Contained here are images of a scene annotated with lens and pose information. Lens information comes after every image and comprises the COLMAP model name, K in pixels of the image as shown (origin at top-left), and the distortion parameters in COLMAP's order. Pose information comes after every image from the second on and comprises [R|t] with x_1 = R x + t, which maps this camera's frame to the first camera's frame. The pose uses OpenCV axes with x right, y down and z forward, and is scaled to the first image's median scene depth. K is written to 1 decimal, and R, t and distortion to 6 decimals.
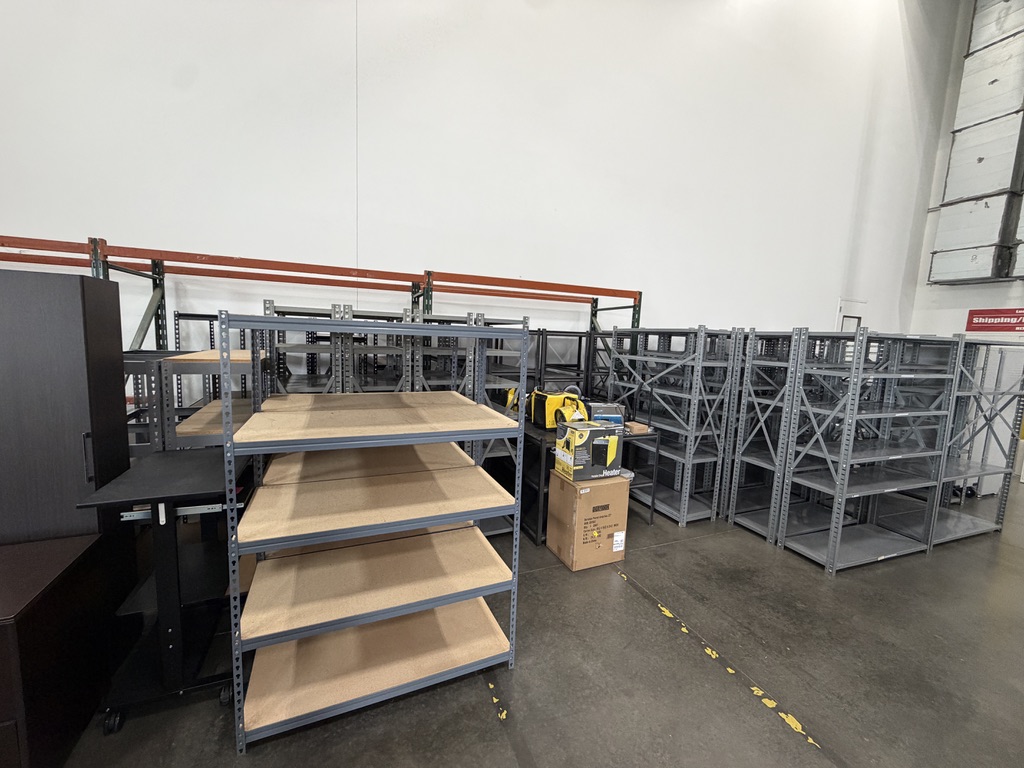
lens RADIAL K [[412.7, 0, 513.2], [0, 412.7, 382.5], [0, 0, 1]] dist [0.003009, 0.000322]
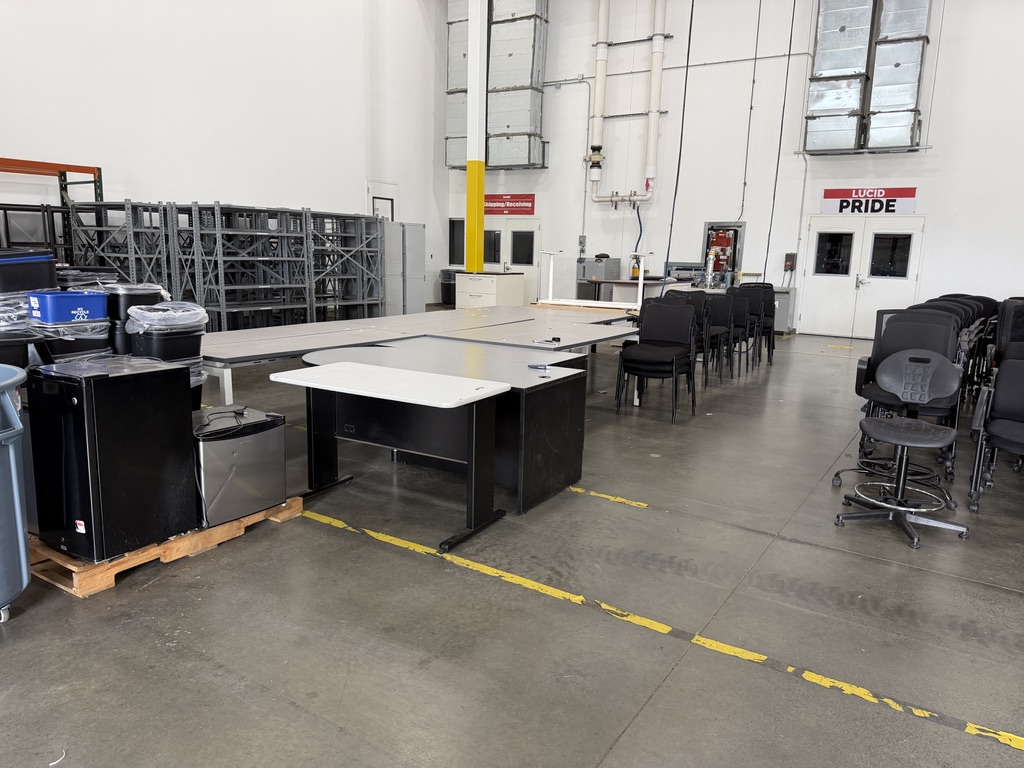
lens RADIAL K [[733.7, 0, 507.2], [0, 733.7, 389.3], [0, 0, 1]] dist [0.003191, -0.006661]
pose [[0.830399, -0.118836, 0.544348, 0.122661], [0.063111, 0.990764, 0.120017, 0.272729], [-0.553583, -0.065307, 0.830230, -1.749905]]
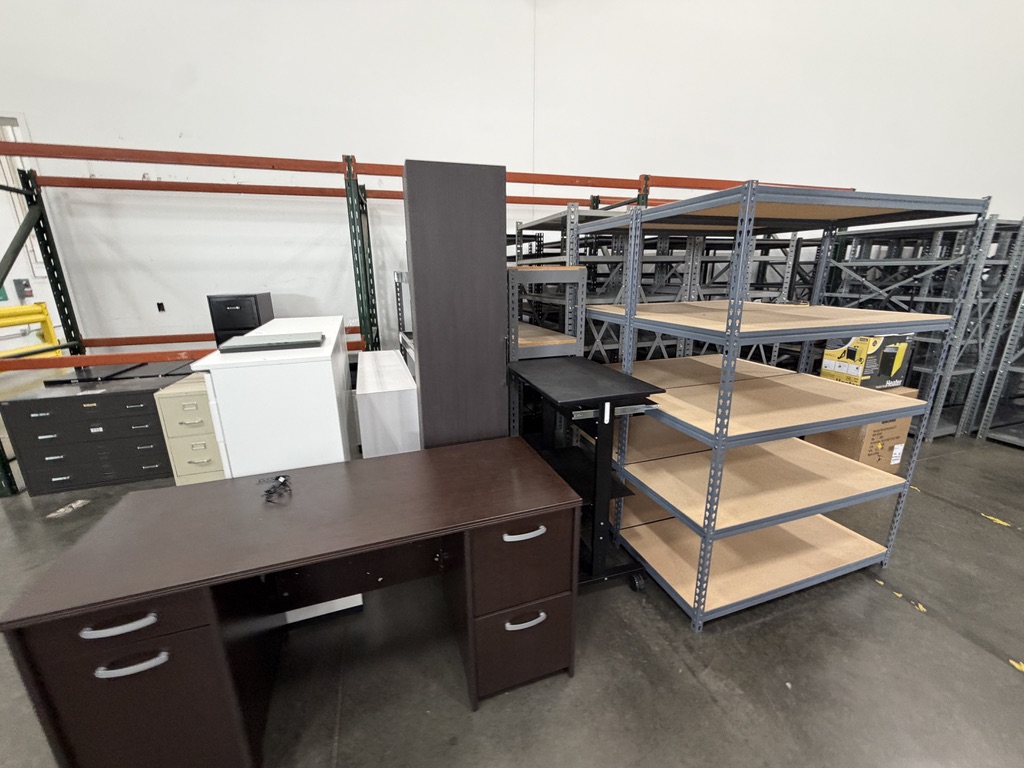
lens RADIAL K [[412.7, 0, 509.8], [0, 412.7, 383.5], [0, 0, 1]] dist [0.003009, 0.000322]
pose [[0.994910, -0.024277, -0.097796, -0.499119], [0.038461, 0.988555, 0.145876, 0.047221], [0.093135, -0.148895, 0.984457, 0.004128]]
